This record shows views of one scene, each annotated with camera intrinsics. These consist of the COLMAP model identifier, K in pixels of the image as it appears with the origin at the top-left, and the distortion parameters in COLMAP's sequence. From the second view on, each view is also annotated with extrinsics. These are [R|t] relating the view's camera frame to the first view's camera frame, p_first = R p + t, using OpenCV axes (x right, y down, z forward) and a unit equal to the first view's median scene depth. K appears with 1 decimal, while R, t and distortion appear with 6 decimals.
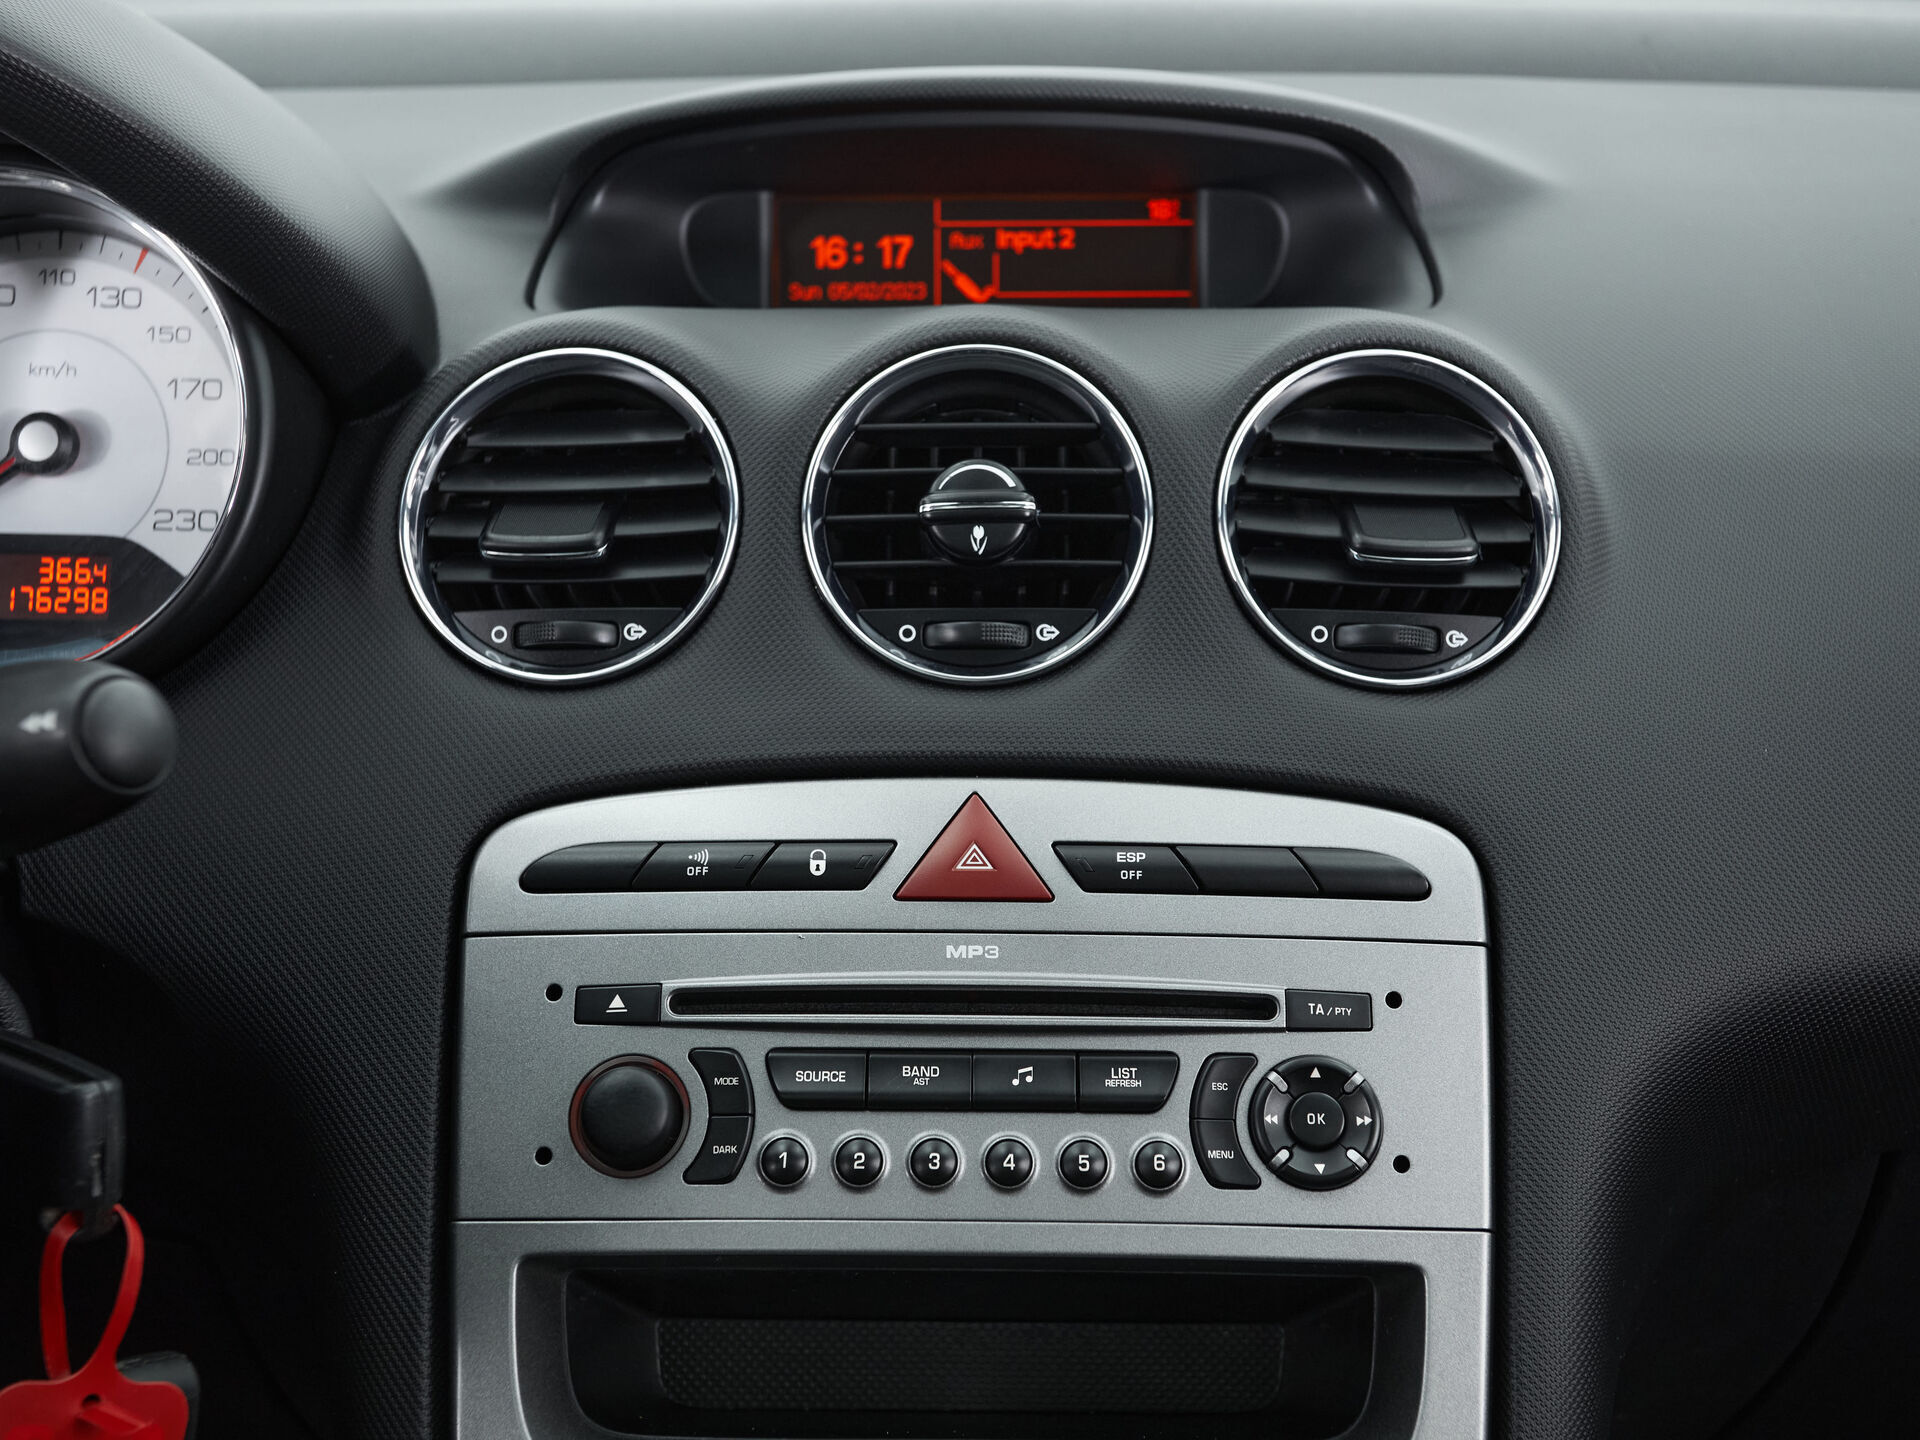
lens RADIAL K [[2461.9, 0, 957.0], [0, 2461.9, 693.0], [0, 0, 1]] dist [0.015575, 0.054963]
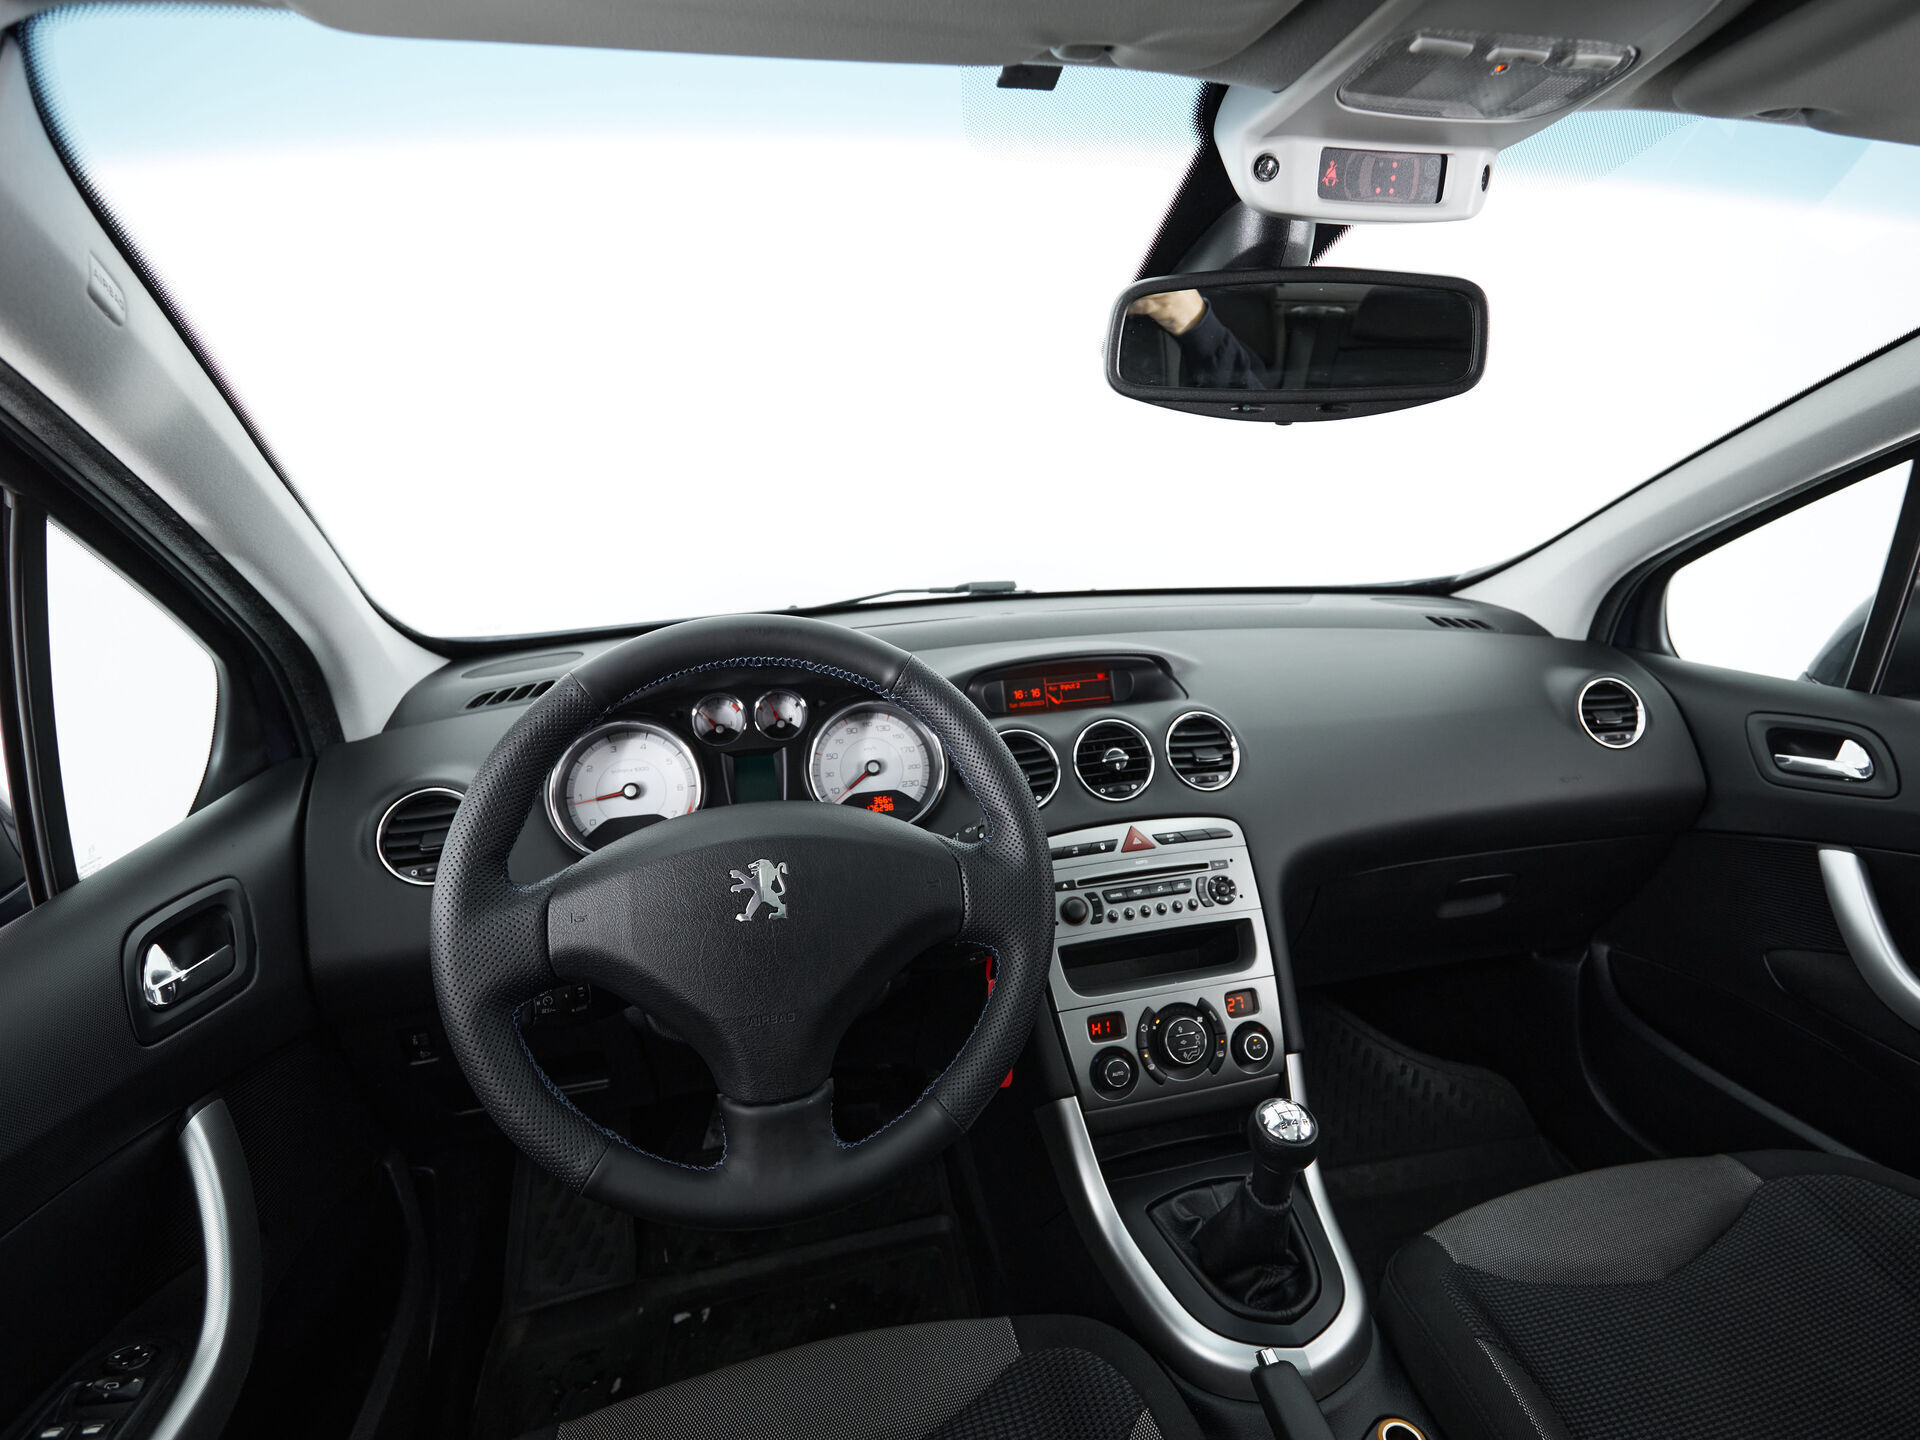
lens RADIAL K [[1018.0, 0, 1010.1], [0, 1018.0, 721.5], [0, 0, 1]] dist [-0.002898, -0.000422]
pose [[0.959770, -0.095989, 0.263870, -0.643859], [0.119177, 0.990165, -0.073283, -0.034279], [-0.254241, 0.101782, 0.961770, -0.659312]]
